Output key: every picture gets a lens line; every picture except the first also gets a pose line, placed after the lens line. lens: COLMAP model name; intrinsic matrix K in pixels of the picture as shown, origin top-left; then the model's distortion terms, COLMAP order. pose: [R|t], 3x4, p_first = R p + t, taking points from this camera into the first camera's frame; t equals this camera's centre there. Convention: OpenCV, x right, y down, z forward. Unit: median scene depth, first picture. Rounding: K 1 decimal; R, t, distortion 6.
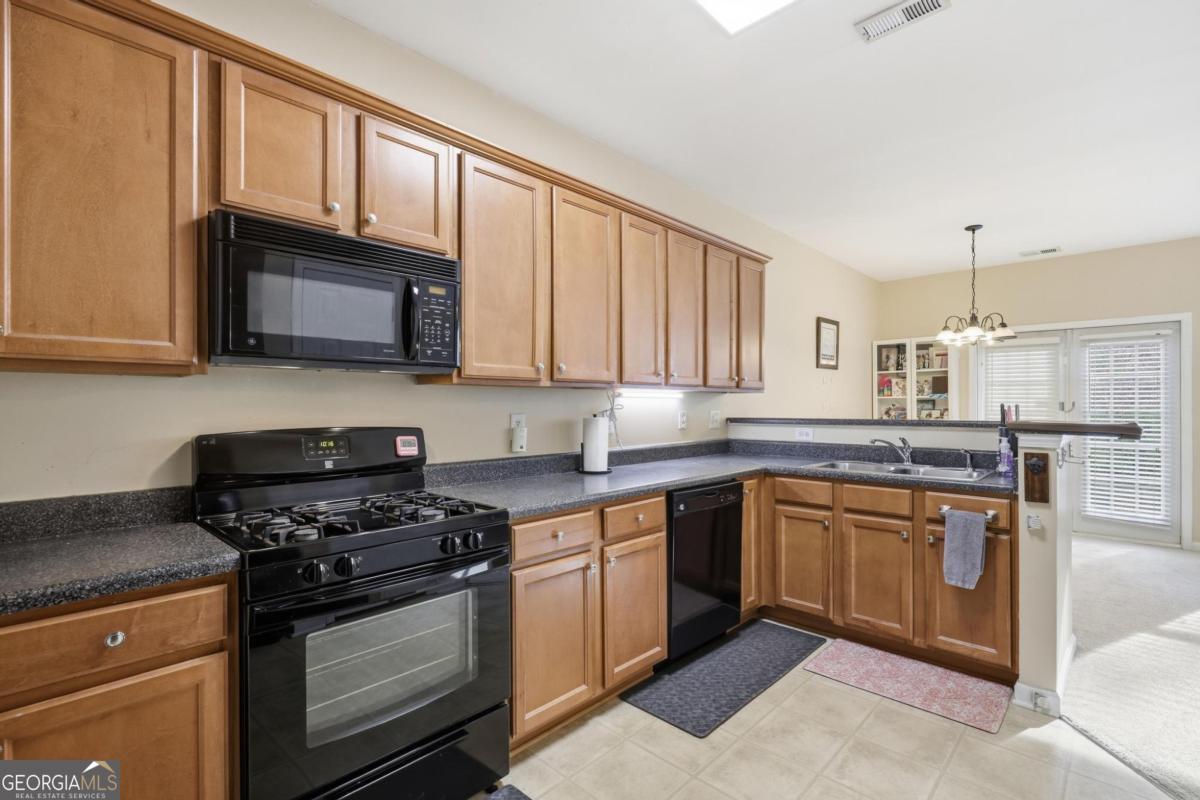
lens RADIAL K [[548.8, 0, 593.8], [0, 548.8, 404.5], [0, 0, 1]] dist [0.000717, -0.000148]
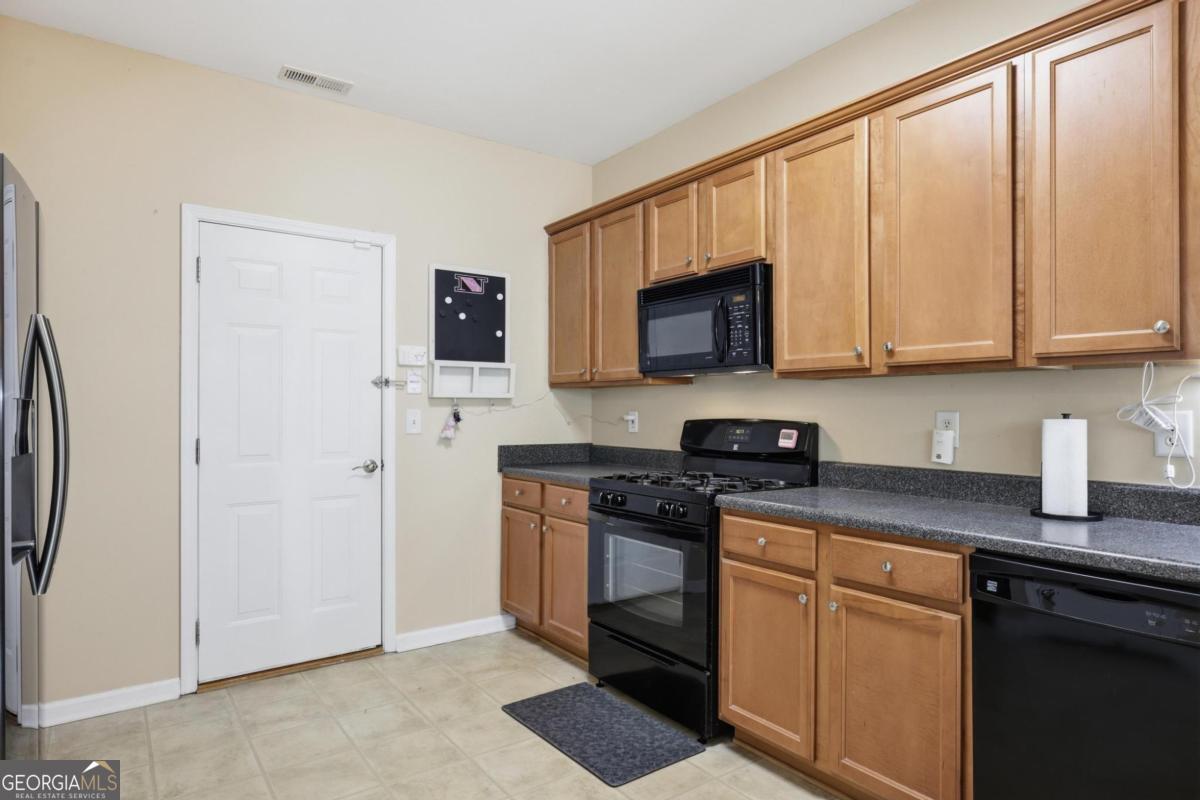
lens RADIAL K [[683.3, 0, 602.1], [0, 683.3, 401.3], [0, 0, 1]] dist [-0.001968, -0.000713]
pose [[-0.167935, -0.010197, -0.985745, 0.991700], [-0.001274, 0.999948, -0.010127, 0.016097], [0.985797, -0.000445, -0.167939, 0.831345]]
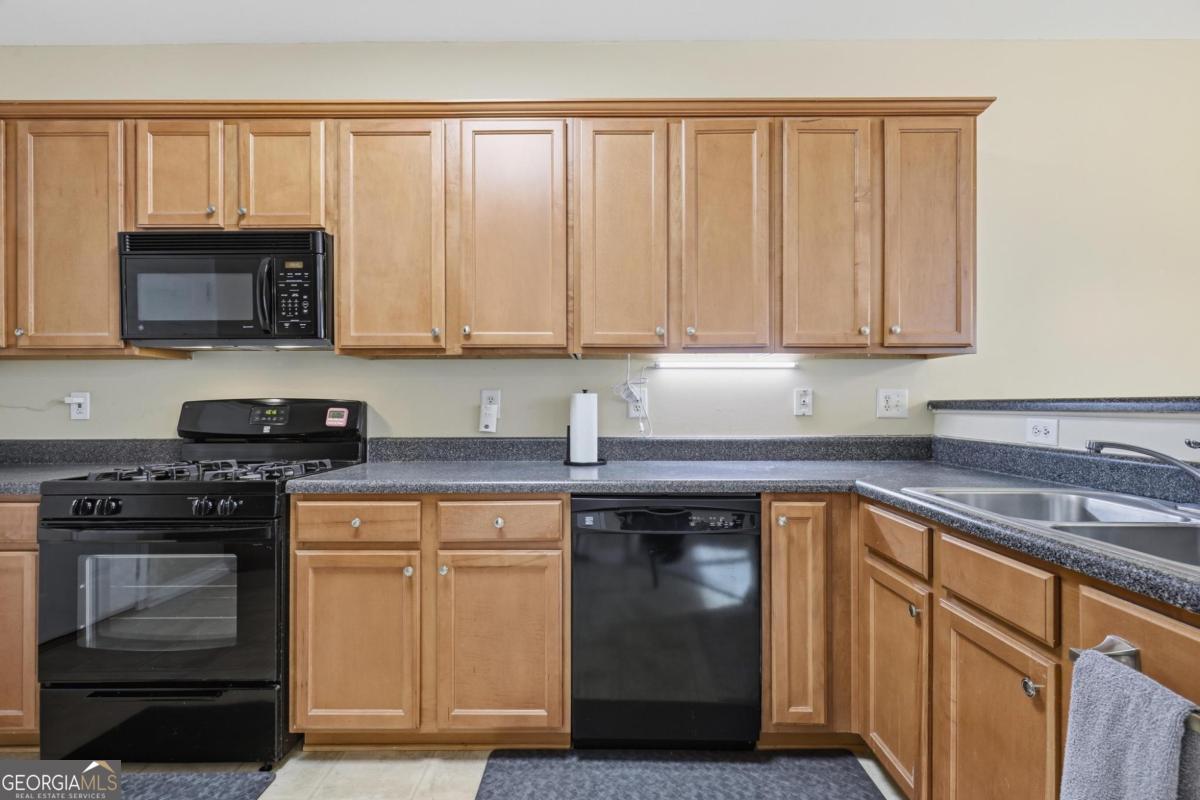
lens RADIAL K [[538.6, 0, 600.0], [0, 538.6, 400.0], [0, 0, 1]] dist [-0.001003, 0.000158]
pose [[0.697123, -0.003037, -0.716945, 0.730445], [0.001396, 0.999995, -0.002879, 0.043964], [0.716950, 0.001006, 0.697124, 0.612465]]
